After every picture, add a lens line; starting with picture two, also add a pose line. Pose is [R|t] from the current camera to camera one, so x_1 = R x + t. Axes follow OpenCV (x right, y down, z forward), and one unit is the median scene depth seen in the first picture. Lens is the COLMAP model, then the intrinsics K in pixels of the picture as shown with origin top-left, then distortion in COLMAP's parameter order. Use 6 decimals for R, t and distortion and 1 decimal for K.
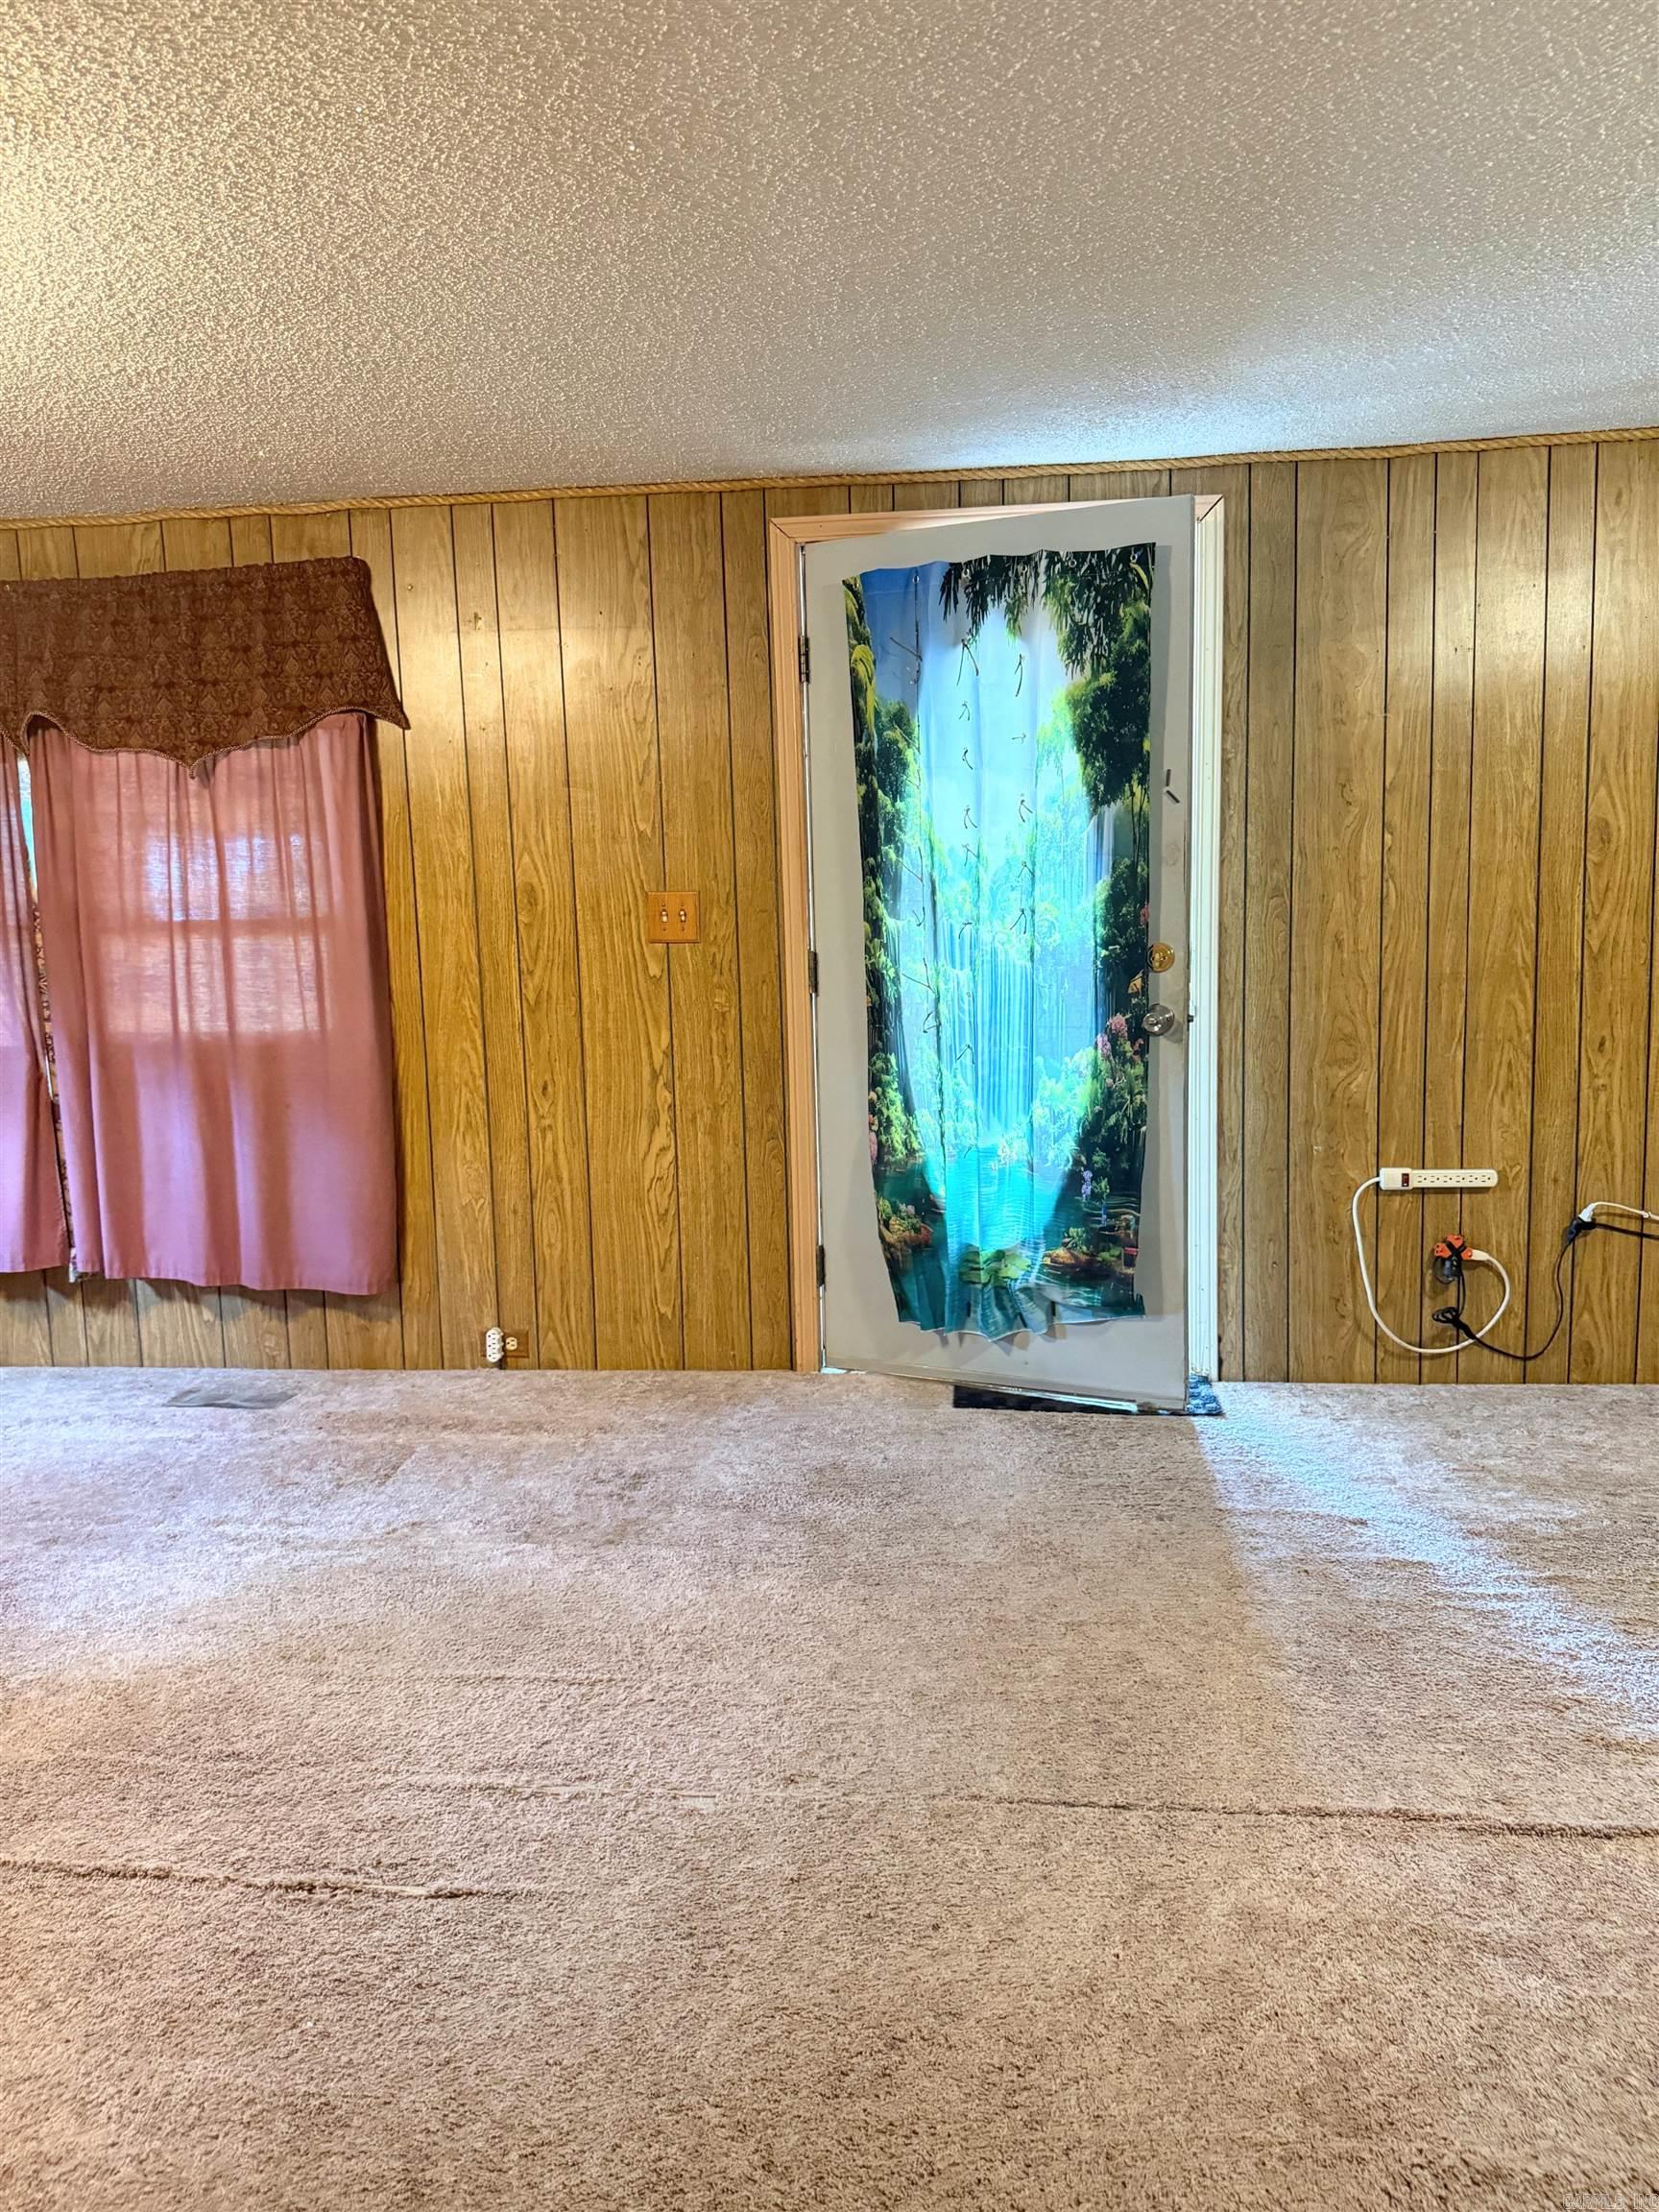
lens RADIAL K [[1571.5, 0, 826.0], [0, 1571.5, 1115.0], [0, 0, 1]] dist [0.062426, -0.047851]
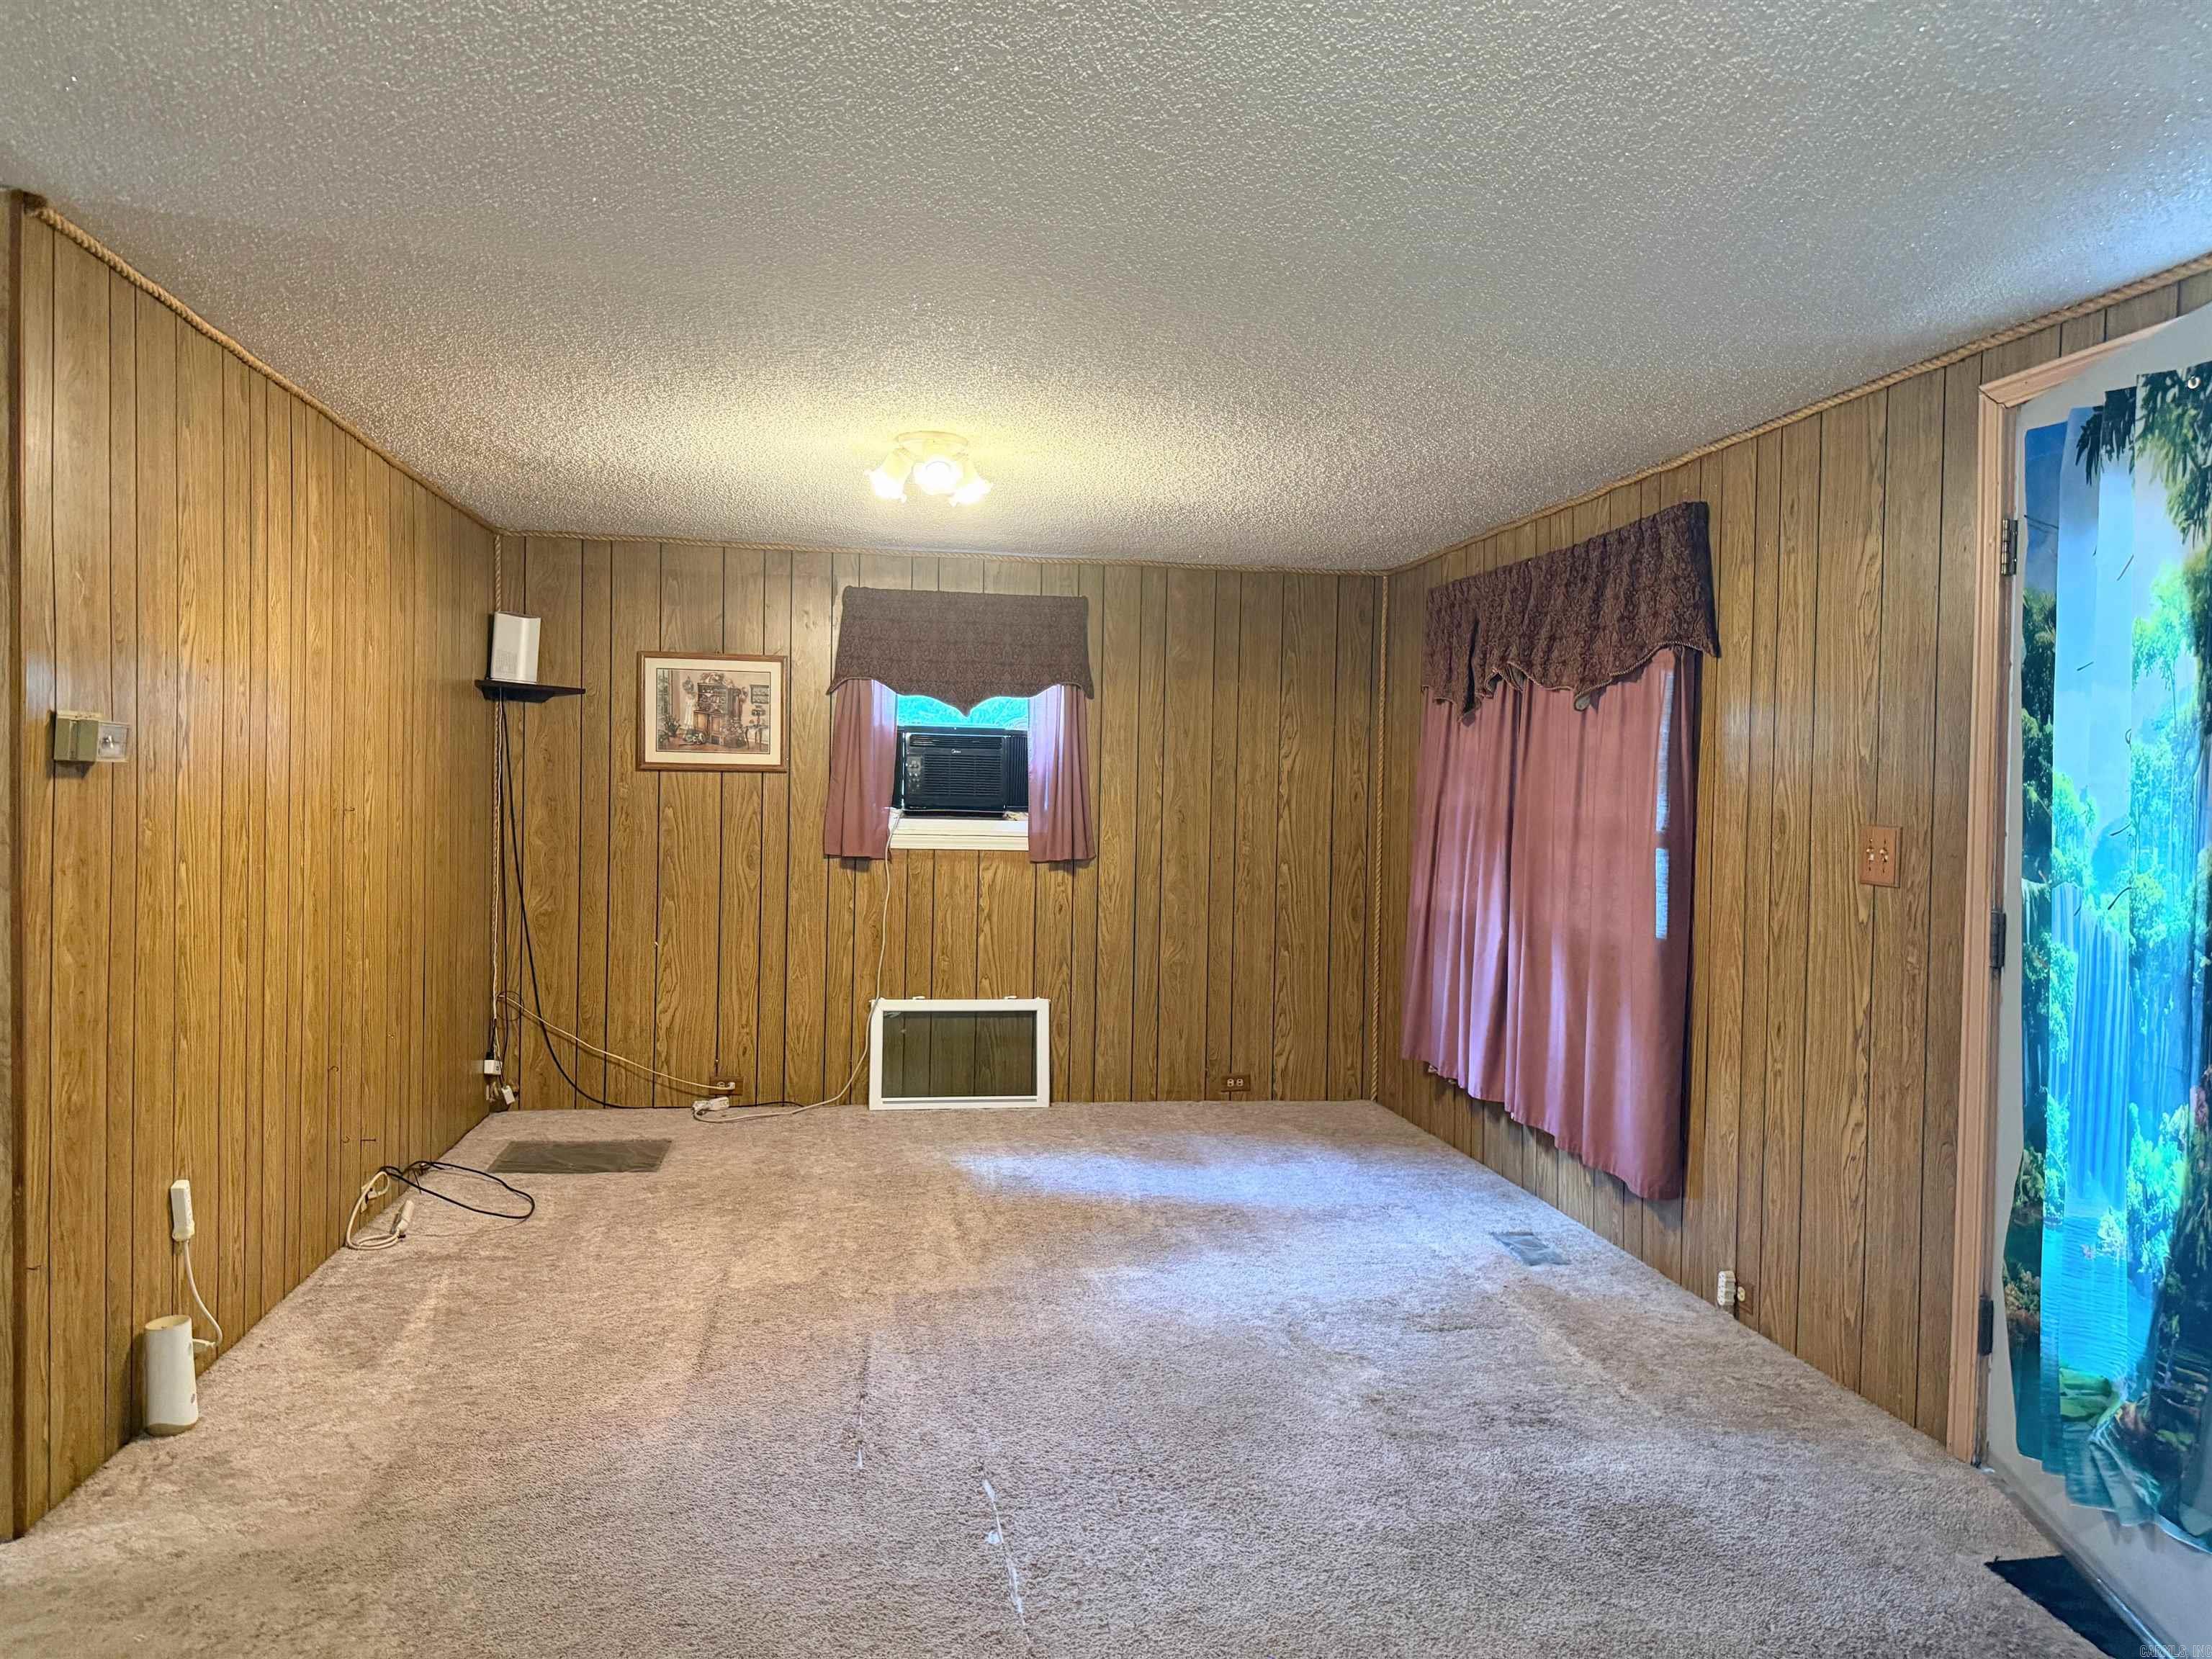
lens RADIAL K [[1571.5, 0, 1089.5], [0, 1571.5, 819.4], [0, 0, 1]] dist [0.062426, -0.047851]
pose [[0.257343, 0.050833, -0.964982, 0.632570], [-0.147940, 0.988916, 0.012641, -0.093723], [0.954929, 0.139506, 0.262011, 0.361287]]
